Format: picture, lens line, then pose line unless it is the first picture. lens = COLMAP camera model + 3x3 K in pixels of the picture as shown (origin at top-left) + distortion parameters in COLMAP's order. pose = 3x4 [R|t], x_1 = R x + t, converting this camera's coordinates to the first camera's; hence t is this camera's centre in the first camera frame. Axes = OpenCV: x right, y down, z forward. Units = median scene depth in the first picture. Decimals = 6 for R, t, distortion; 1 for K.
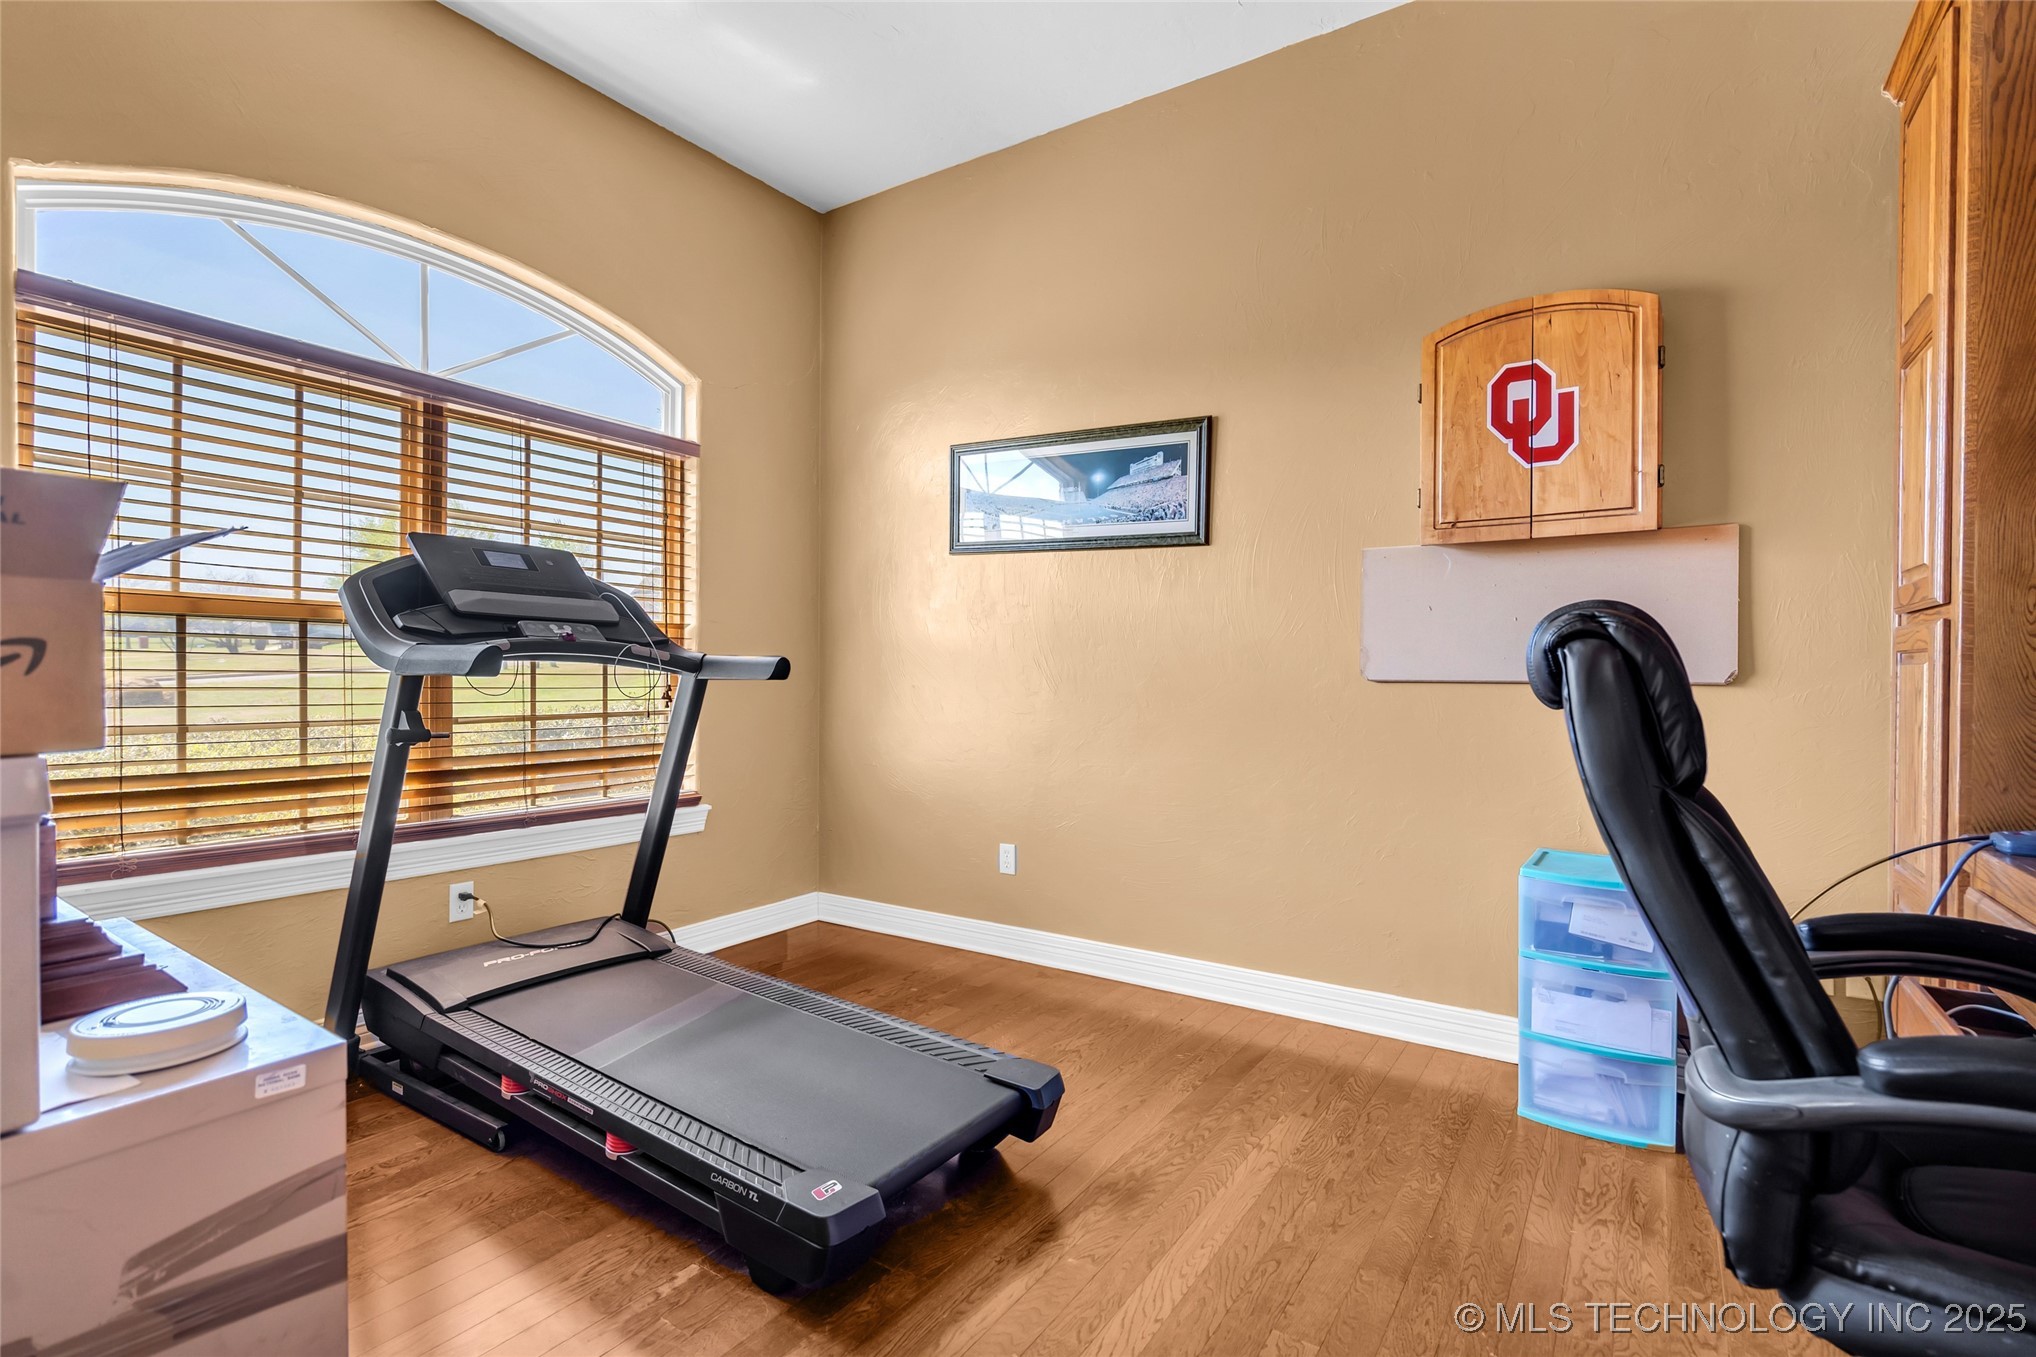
lens RADIAL K [[950.4, 0, 1018.2], [0, 950.4, 681.1], [0, 0, 1]] dist [0.002601, 0.000036]
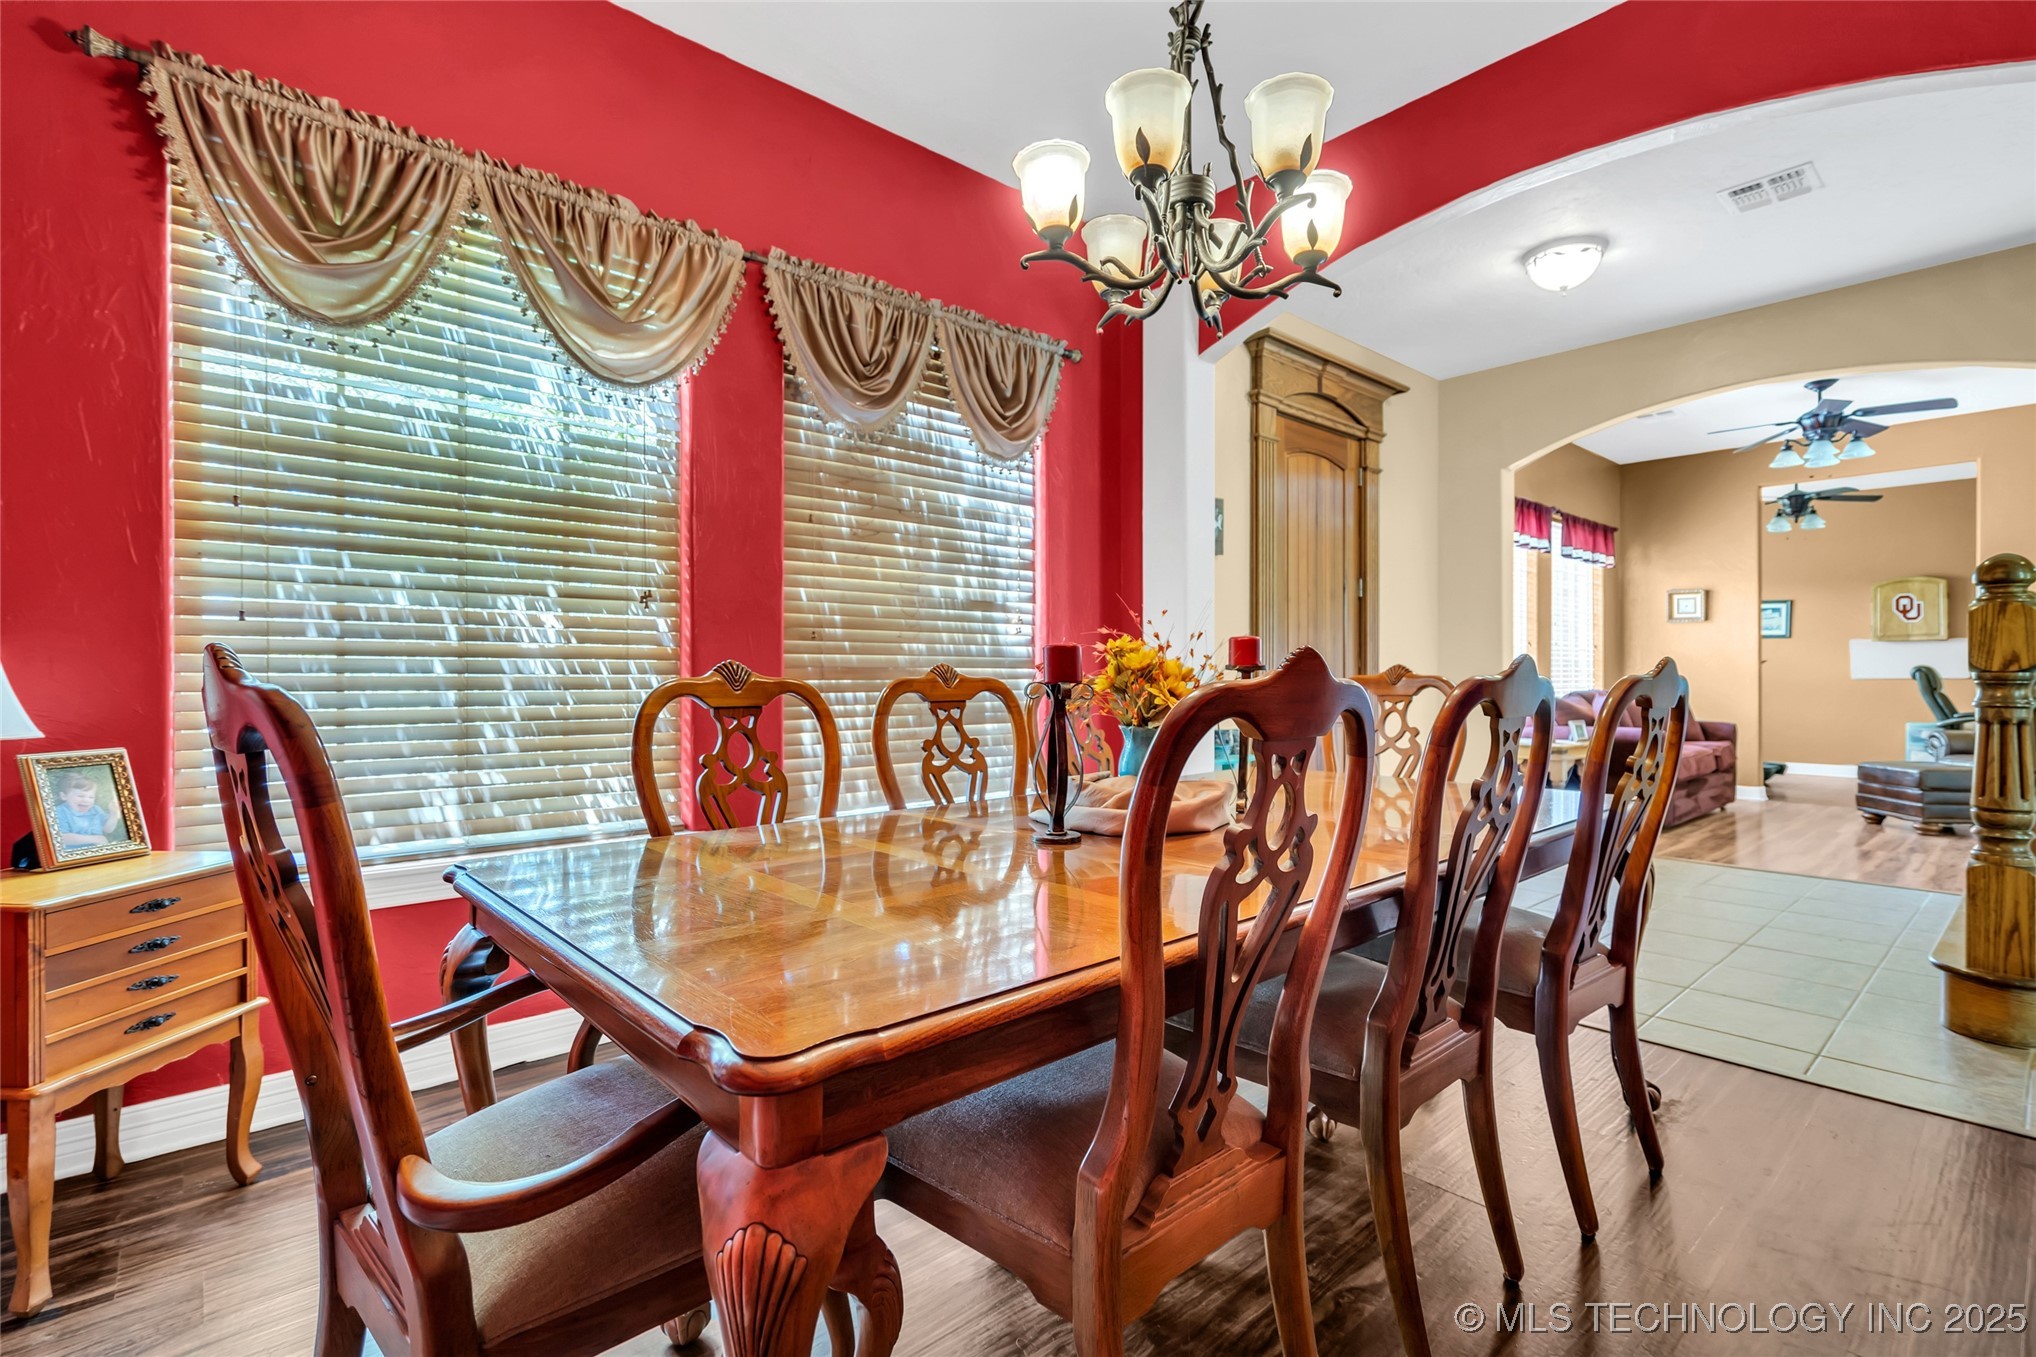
lens RADIAL K [[950.4, 0, 1013.5], [0, 950.4, 678.5], [0, 0, 1]] dist [0.002601, 0.000036]
pose [[0.966652, -0.010379, -0.255884, -1.935221], [0.007363, 0.999892, -0.012742, 0.023533], [0.255989, 0.010433, 0.966623, -3.576051]]
